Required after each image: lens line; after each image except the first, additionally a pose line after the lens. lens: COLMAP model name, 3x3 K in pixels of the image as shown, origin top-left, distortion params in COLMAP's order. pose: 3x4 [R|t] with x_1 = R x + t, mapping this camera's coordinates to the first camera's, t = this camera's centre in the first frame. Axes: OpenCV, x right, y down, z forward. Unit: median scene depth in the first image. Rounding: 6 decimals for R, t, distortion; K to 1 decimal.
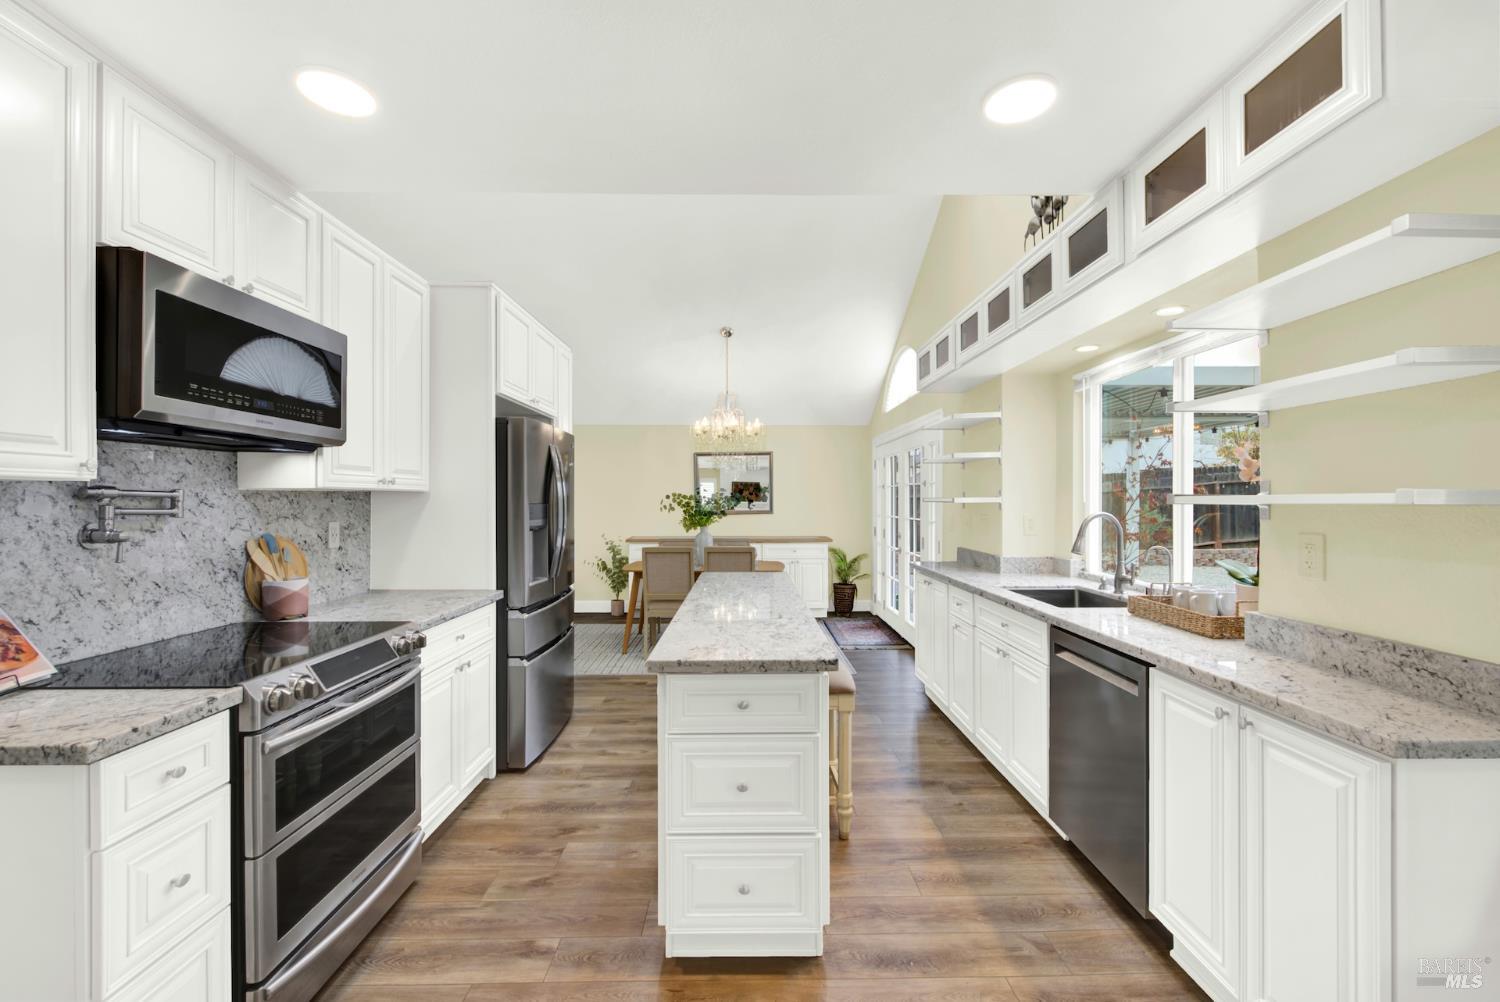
lens RADIAL K [[612.9, 0, 758.3], [0, 612.9, 502.0], [0, 0, 1]] dist [0.000579, -0.001792]
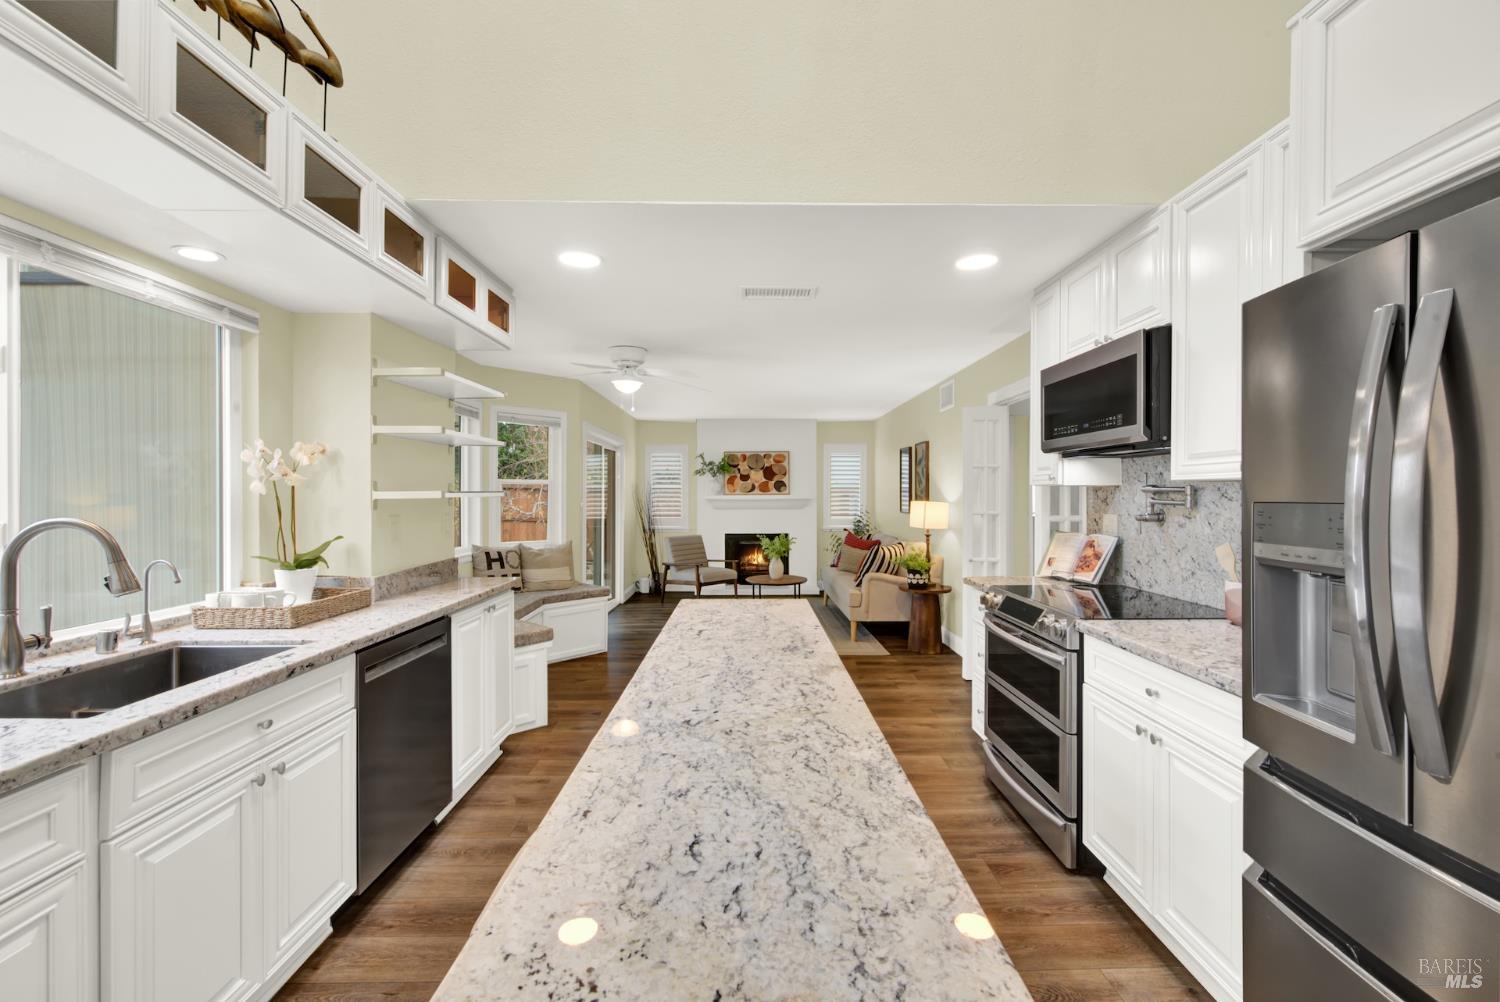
lens RADIAL K [[612.9, 0, 756.6], [0, 612.9, 493.5], [0, 0, 1]] dist [0.000579, -0.001792]
pose [[-0.999987, 0.002270, 0.004515, -0.031044], [0.002269, 0.999997, -0.000343, -0.003130], [-0.004515, -0.000333, -0.999990, 1.205299]]
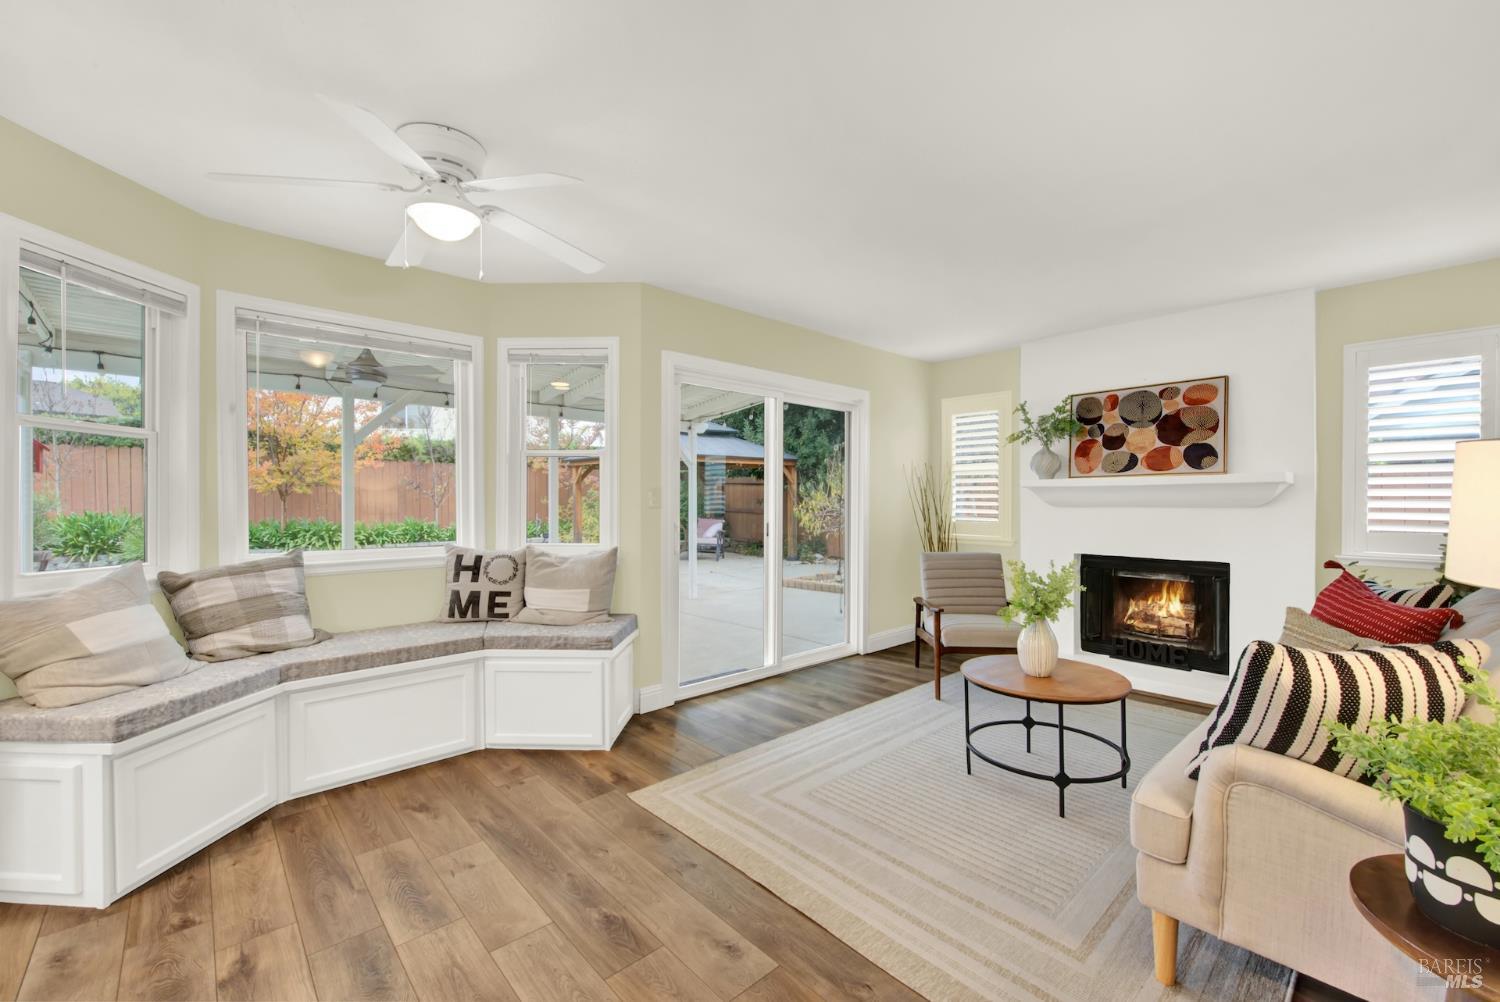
lens RADIAL K [[612.9, 0, 762.2], [0, 612.9, 500.1], [0, 0, 1]] dist [0.000579, -0.001792]
pose [[-0.657254, 0.001801, 0.753667, -0.404324], [0.001442, 0.999998, -0.001133, 0.043595], [-0.753668, 0.000342, -0.657255, 0.128605]]
